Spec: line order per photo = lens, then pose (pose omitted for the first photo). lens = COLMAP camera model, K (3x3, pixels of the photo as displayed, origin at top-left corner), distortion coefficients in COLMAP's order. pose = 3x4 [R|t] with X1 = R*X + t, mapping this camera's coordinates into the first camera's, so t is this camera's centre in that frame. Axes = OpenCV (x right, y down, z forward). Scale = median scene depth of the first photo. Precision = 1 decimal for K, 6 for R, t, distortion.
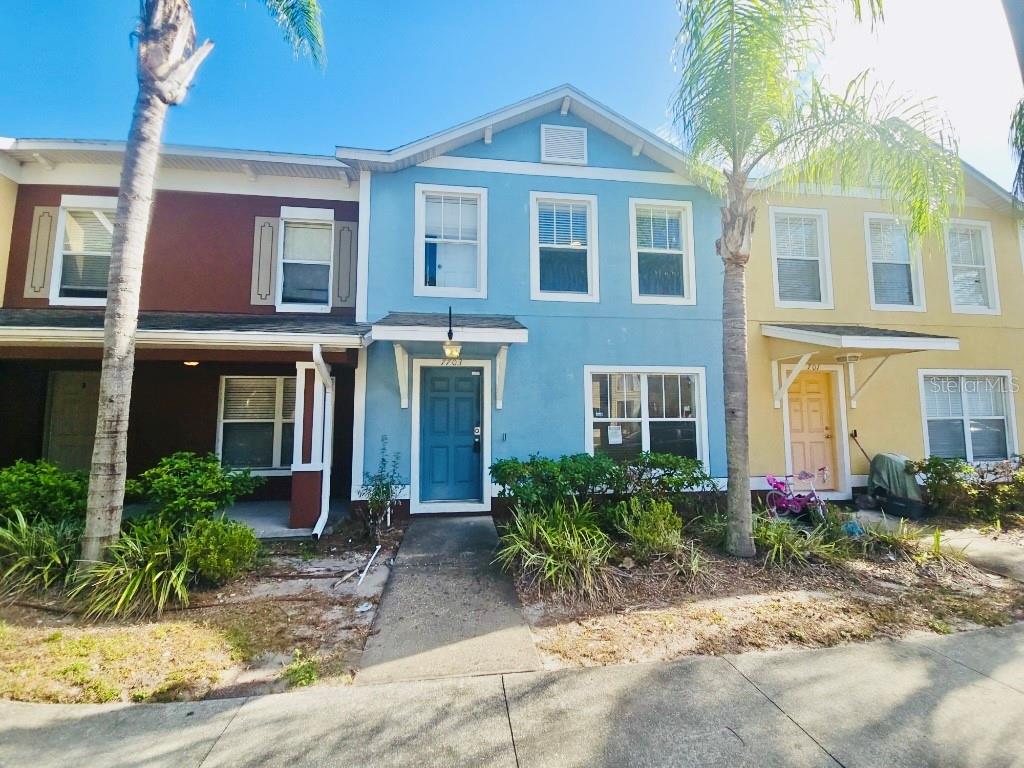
lens RADIAL K [[415.6, 0, 511.1], [0, 415.6, 383.2], [0, 0, 1]] dist [0.021392, -0.014502]
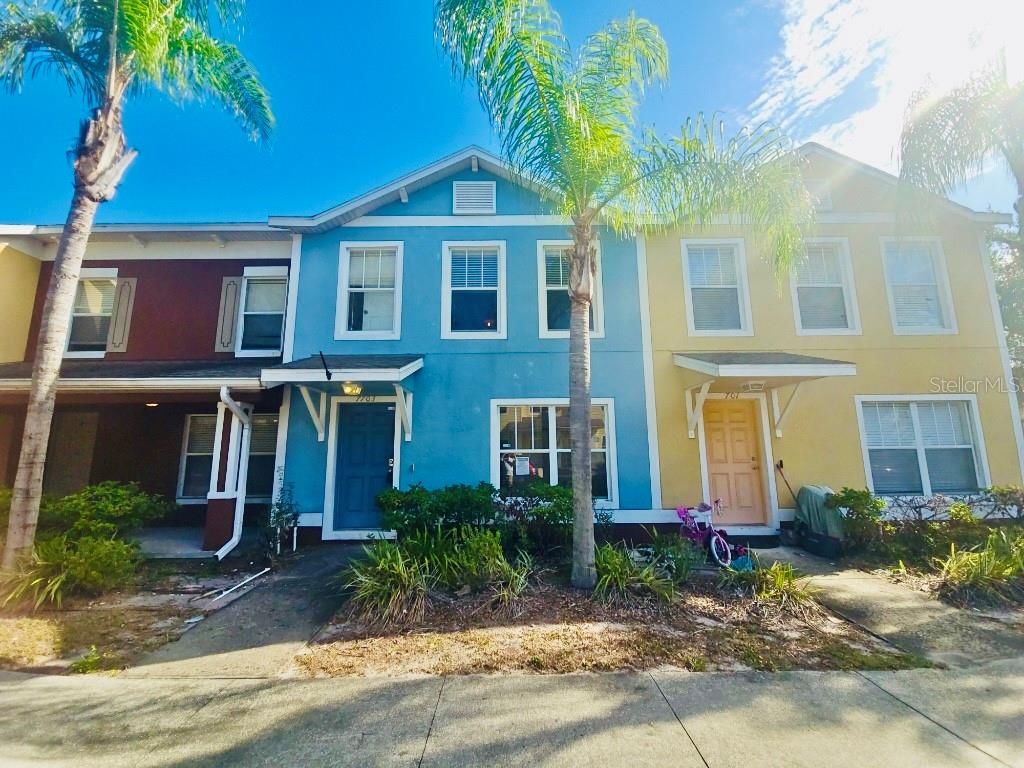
lens RADIAL K [[417.1, 0, 510.8], [0, 417.1, 382.6], [0, 0, 1]] dist [0.015881, -0.010093]
pose [[0.992040, -0.025493, -0.123317, 0.372961], [0.016049, 0.996903, -0.076983, -0.001959], [0.124897, 0.074391, 0.989377, -0.039046]]
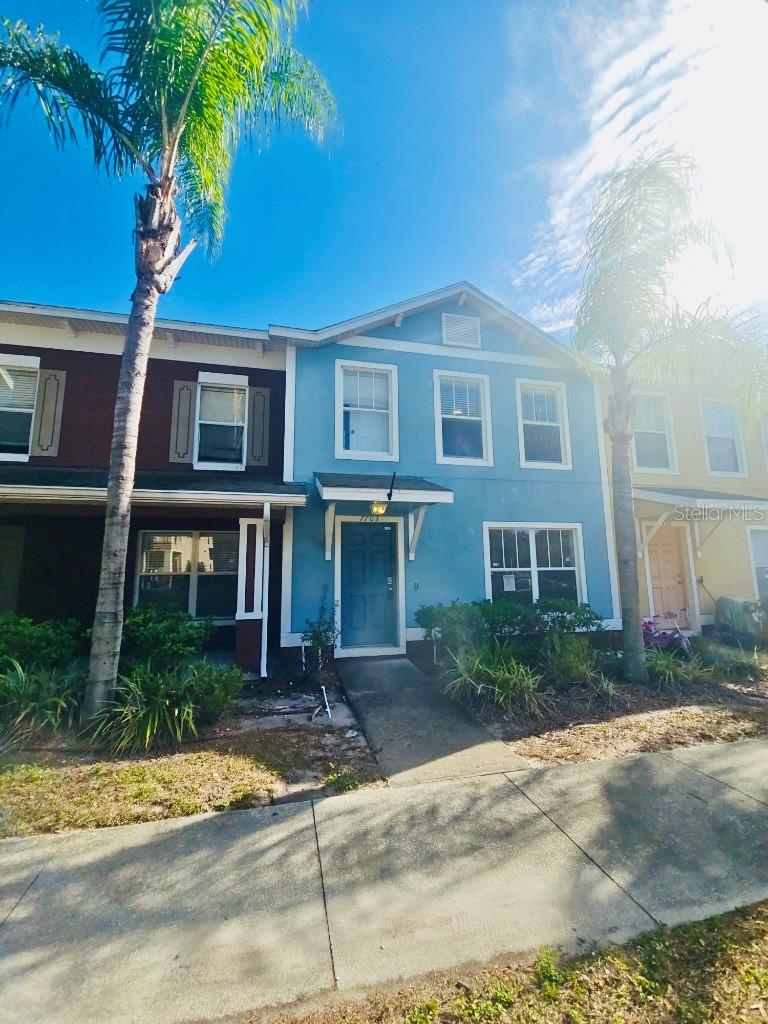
lens RADIAL K [[417.1, 0, 385.8], [0, 417.1, 509.9], [0, 0, 1]] dist [0.015881, -0.010093]
pose [[0.994548, 0.006445, 0.104080, -0.215647], [-0.000230, 0.998221, -0.059614, -0.006414], [-0.104279, 0.059265, 0.992781, -0.109058]]
